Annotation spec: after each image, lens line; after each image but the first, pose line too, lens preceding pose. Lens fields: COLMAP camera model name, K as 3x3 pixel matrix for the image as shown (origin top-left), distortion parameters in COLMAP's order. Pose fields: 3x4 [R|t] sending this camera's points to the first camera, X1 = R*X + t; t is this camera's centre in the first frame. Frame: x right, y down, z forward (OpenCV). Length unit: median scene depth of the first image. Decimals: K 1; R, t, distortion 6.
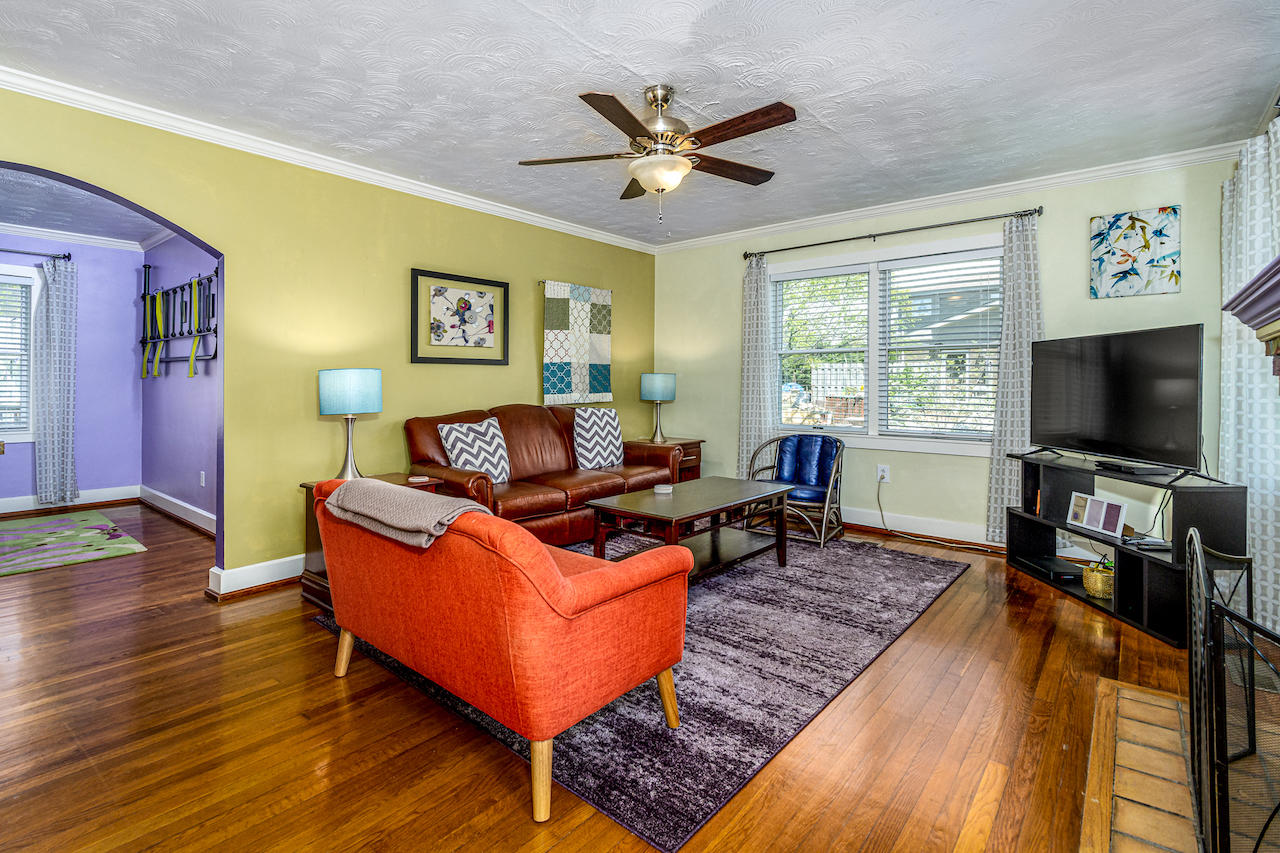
lens RADIAL K [[592.8, 0, 631.9], [0, 592.8, 385.7], [0, 0, 1]] dist [0.002157, 0.000182]
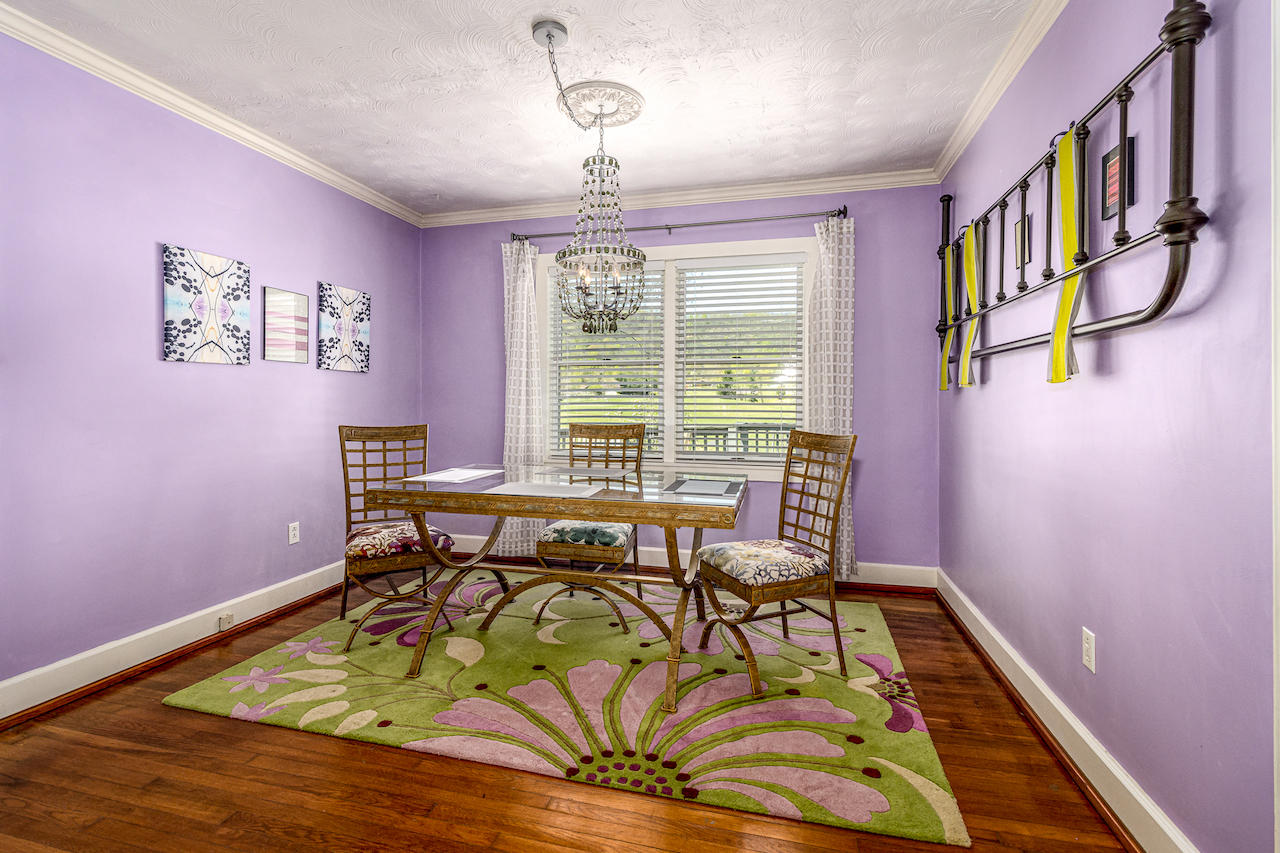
lens RADIAL K [[592.8, 0, 634.8], [0, 592.8, 403.7], [0, 0, 1]] dist [0.002157, 0.000182]
pose [[0.412262, -0.002707, -0.911061, -0.437994], [0.005739, 0.999983, -0.000375, -0.001038], [0.911047, -0.005075, 0.412271, 0.509802]]
